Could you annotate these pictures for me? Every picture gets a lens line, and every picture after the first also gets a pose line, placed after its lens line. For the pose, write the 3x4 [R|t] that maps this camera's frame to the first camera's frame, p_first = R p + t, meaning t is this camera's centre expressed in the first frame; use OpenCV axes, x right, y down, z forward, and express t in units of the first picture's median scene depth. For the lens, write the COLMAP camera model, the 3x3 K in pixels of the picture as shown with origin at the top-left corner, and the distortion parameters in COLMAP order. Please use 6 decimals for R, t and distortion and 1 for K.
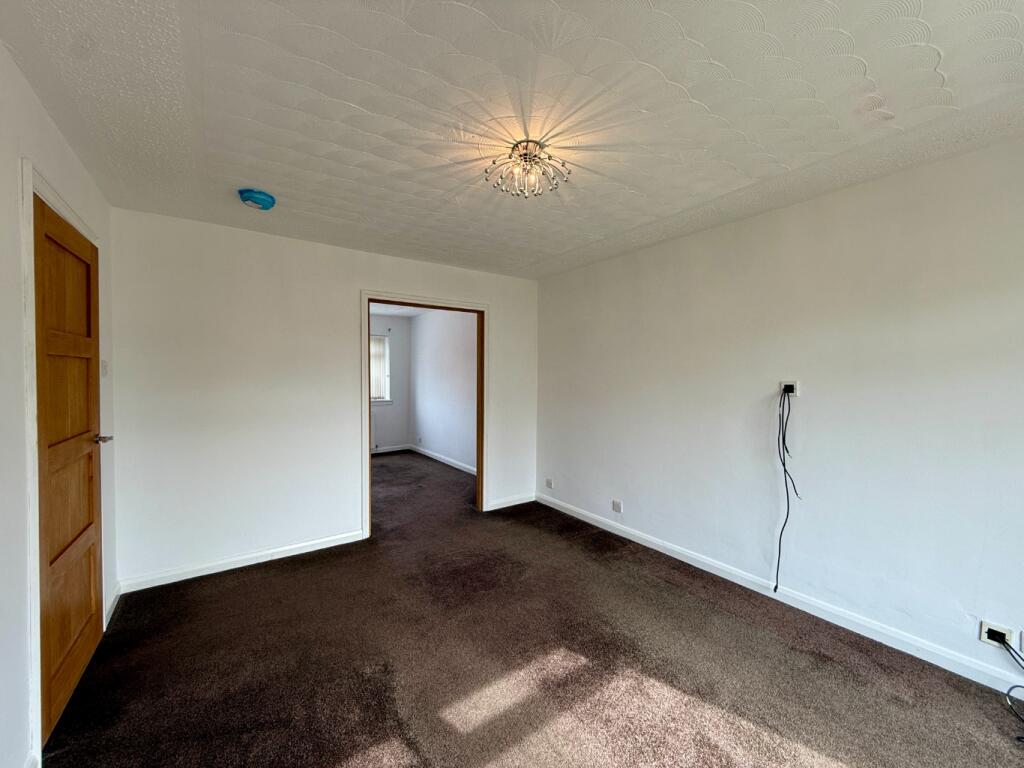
lens RADIAL K [[407.6, 0, 509.5], [0, 407.6, 383.5], [0, 0, 1]] dist [0.000085, 0.000113]
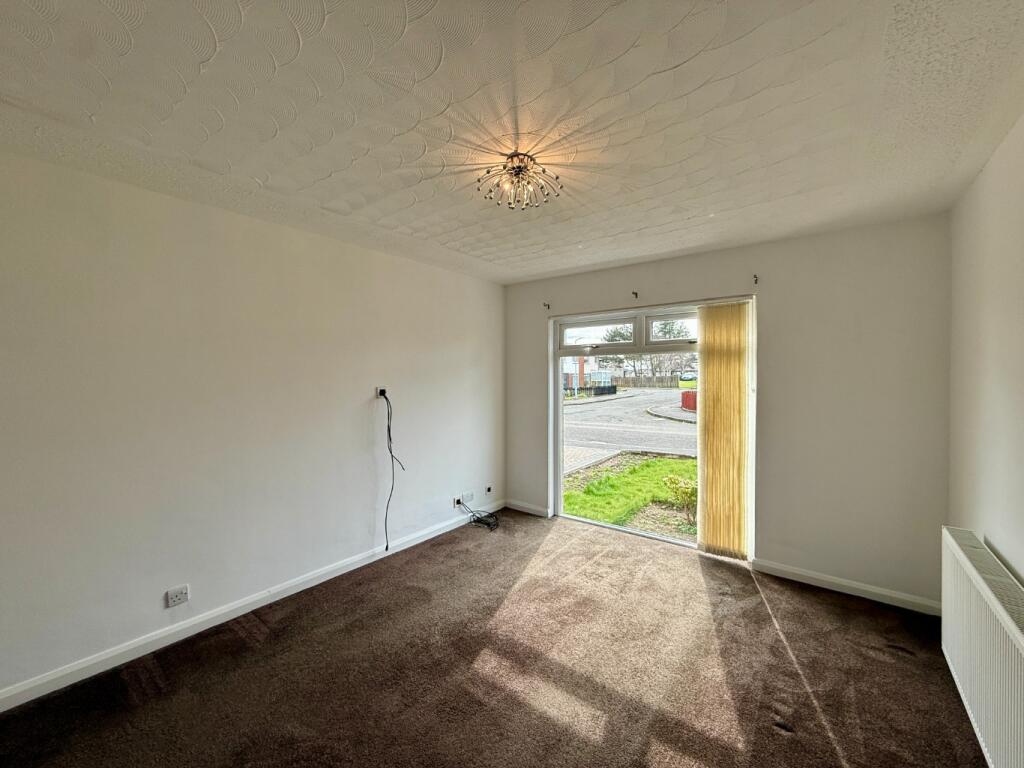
lens RADIAL K [[407.6, 0, 509.5], [0, 407.6, 383.5], [0, 0, 1]] dist [0.000085, 0.000113]
pose [[-0.293487, -0.020337, 0.955747, -0.796587], [0.019227, 0.999446, 0.027172, -0.051623], [-0.955770, 0.026351, -0.292933, 1.158580]]
